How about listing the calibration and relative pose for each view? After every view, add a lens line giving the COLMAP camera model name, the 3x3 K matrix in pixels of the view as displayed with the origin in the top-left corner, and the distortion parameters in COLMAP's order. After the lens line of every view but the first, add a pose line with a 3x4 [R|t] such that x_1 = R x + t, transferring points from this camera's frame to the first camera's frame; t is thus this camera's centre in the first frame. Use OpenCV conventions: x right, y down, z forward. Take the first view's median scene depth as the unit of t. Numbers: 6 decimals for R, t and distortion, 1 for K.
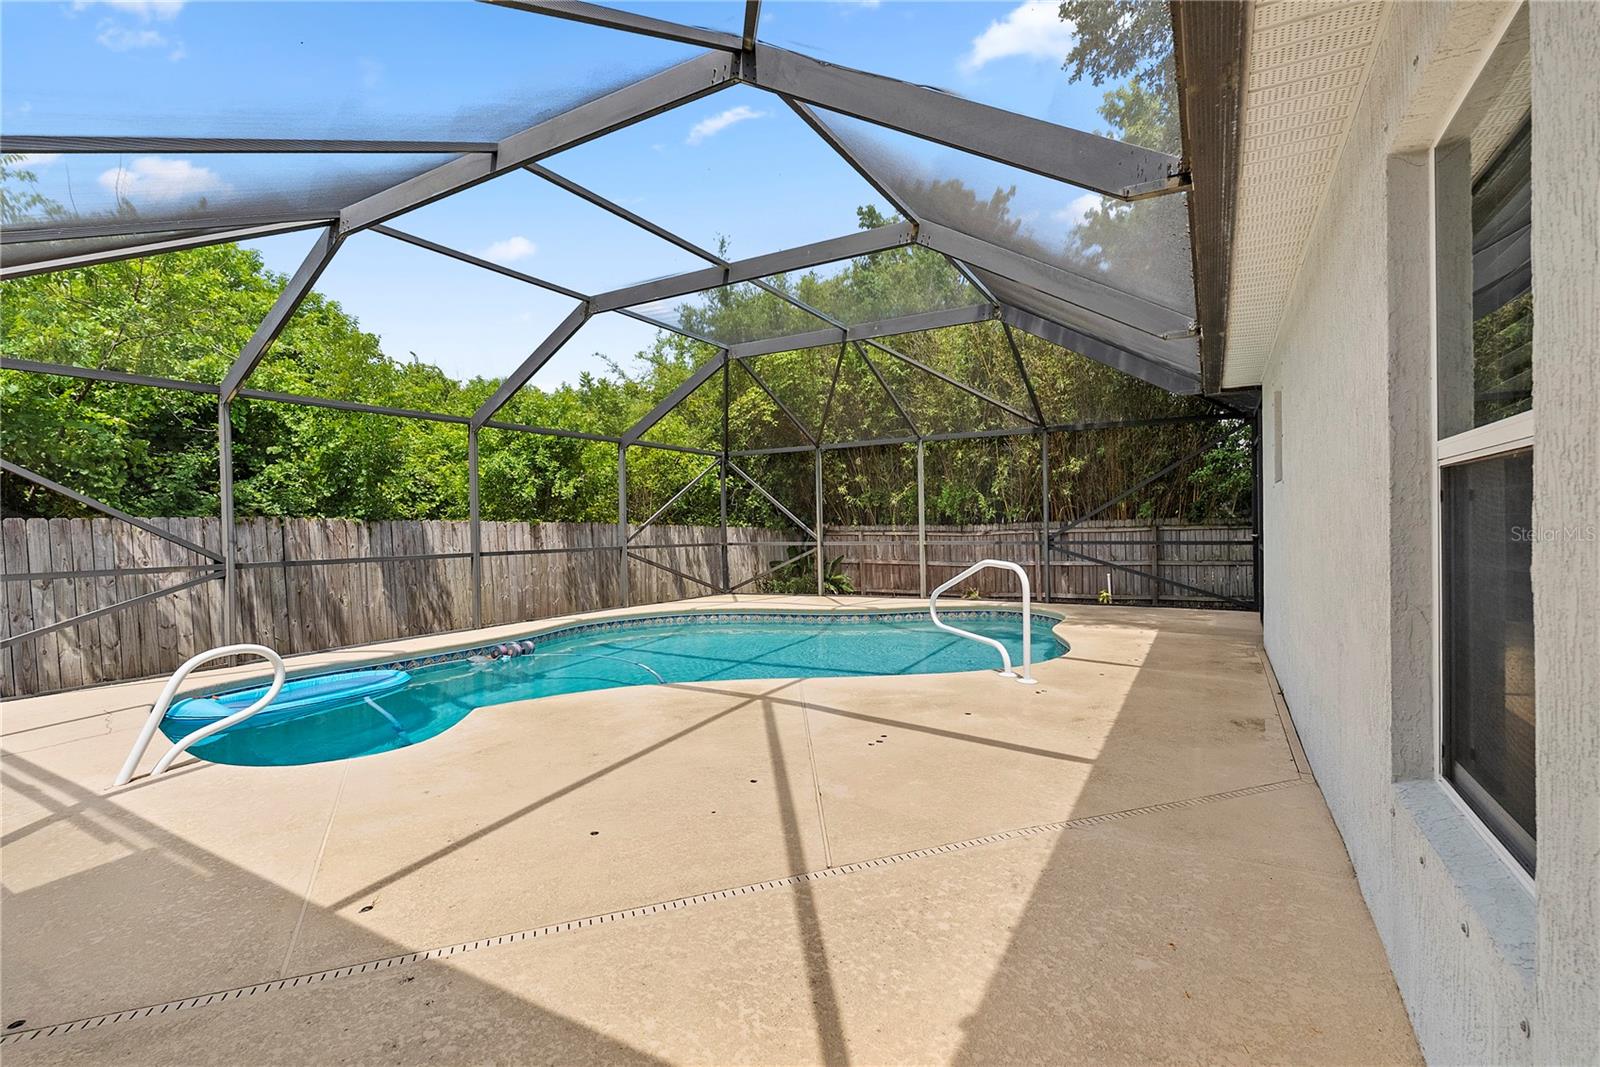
lens RADIAL K [[708.0, 0, 803.5], [0, 708.0, 533.7], [0, 0, 1]] dist [-0.006026, -0.000797]
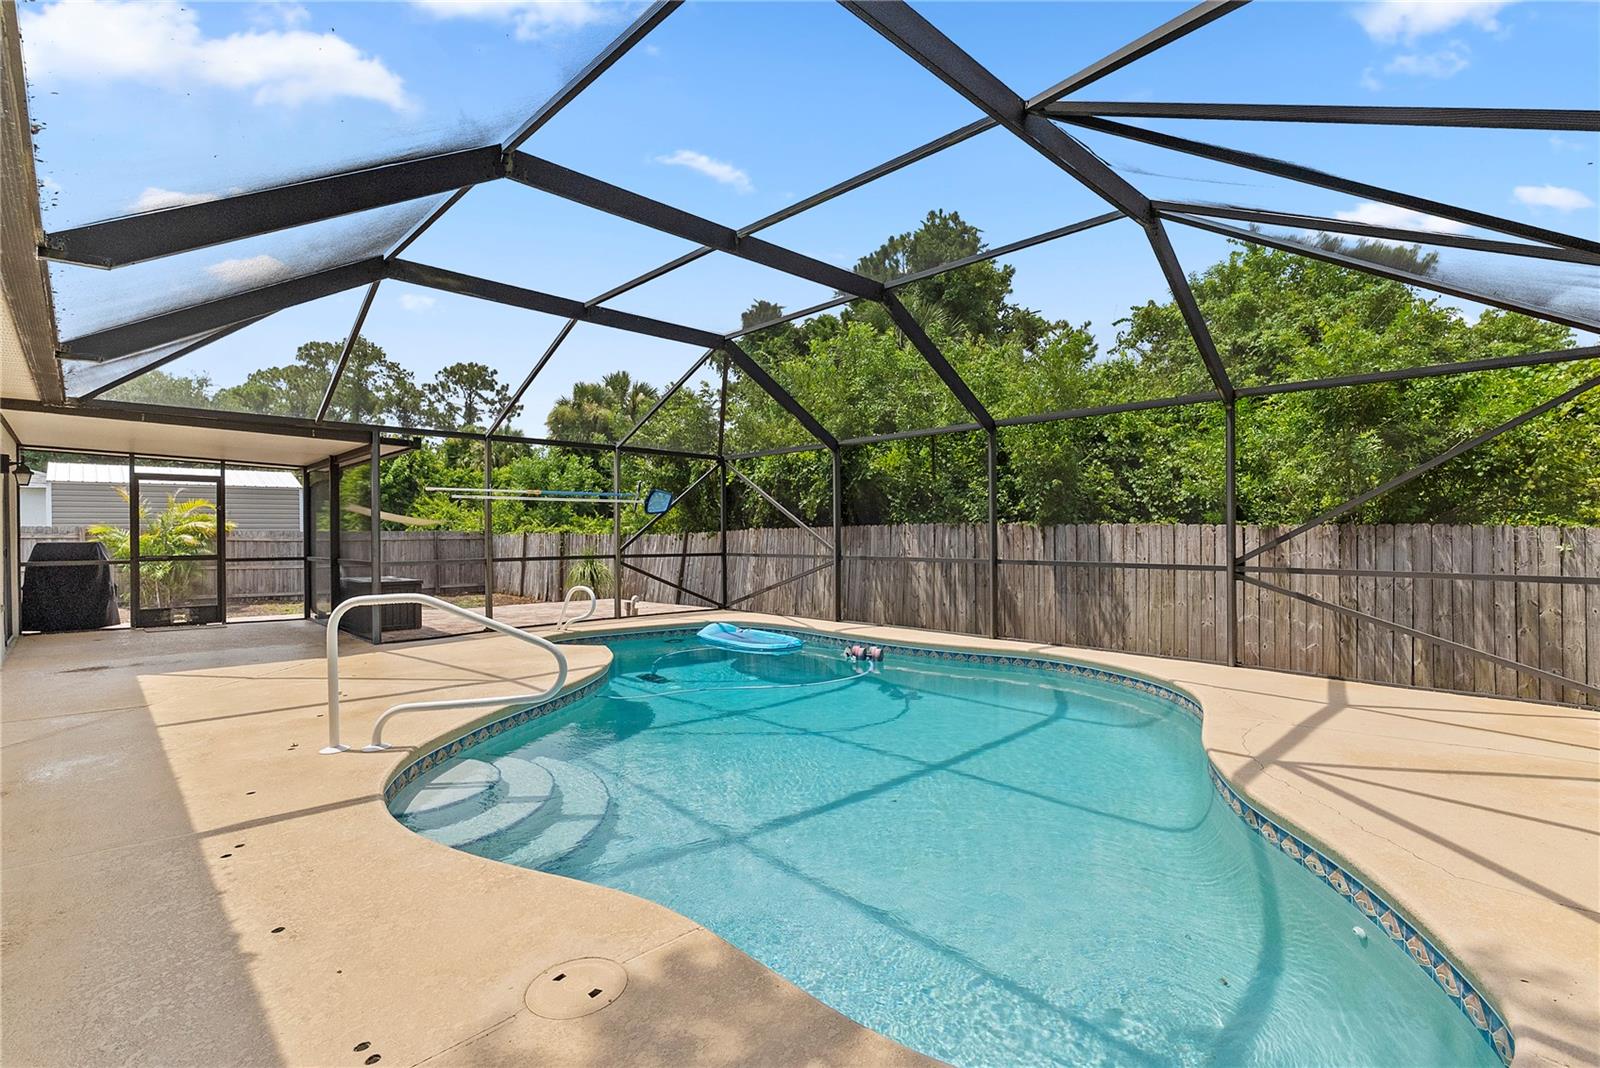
lens RADIAL K [[708.0, 0, 806.3], [0, 708.0, 532.0], [0, 0, 1]] dist [-0.006026, -0.000797]
pose [[-0.282416, 0.016826, -0.959144, 0.492582], [-0.003141, 0.999825, 0.018465, -0.026058], [0.959287, 0.008228, -0.282314, 0.946547]]
